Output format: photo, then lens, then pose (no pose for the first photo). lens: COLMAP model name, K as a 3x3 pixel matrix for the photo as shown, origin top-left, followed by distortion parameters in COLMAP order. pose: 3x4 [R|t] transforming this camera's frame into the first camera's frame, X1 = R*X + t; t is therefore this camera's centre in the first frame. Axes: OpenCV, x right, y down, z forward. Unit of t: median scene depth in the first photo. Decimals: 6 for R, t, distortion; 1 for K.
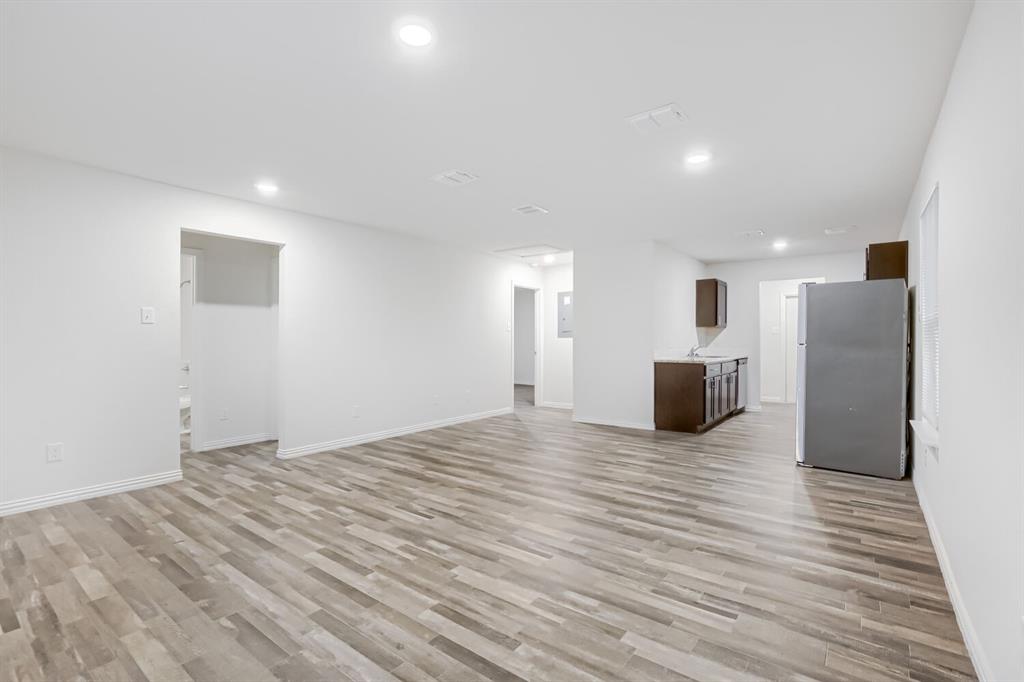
lens RADIAL K [[462.4, 0, 512.4], [0, 462.4, 265.6], [0, 0, 1]] dist [-0.023854, 0.007206]
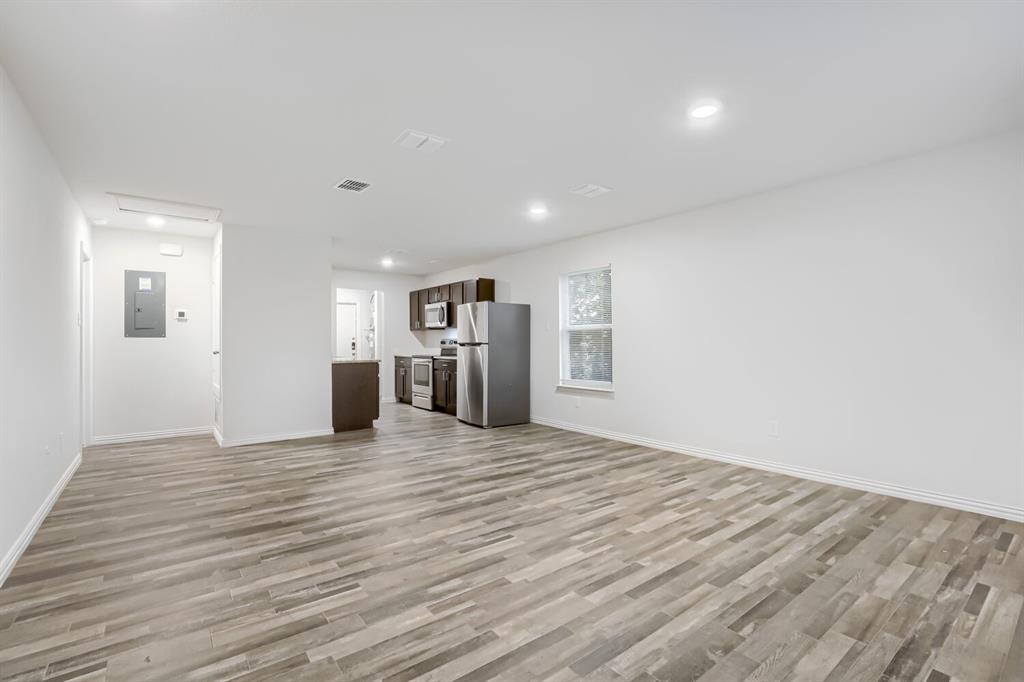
lens RADIAL K [[466.9, 0, 506.8], [0, 466.9, 296.1], [0, 0, 1]] dist [-0.031707, 0.008950]
pose [[0.270061, 0.088282, 0.958788, -1.013448], [-0.148150, 0.987739, -0.049218, 0.115949], [-0.951377, -0.128753, 0.279829, 0.747365]]
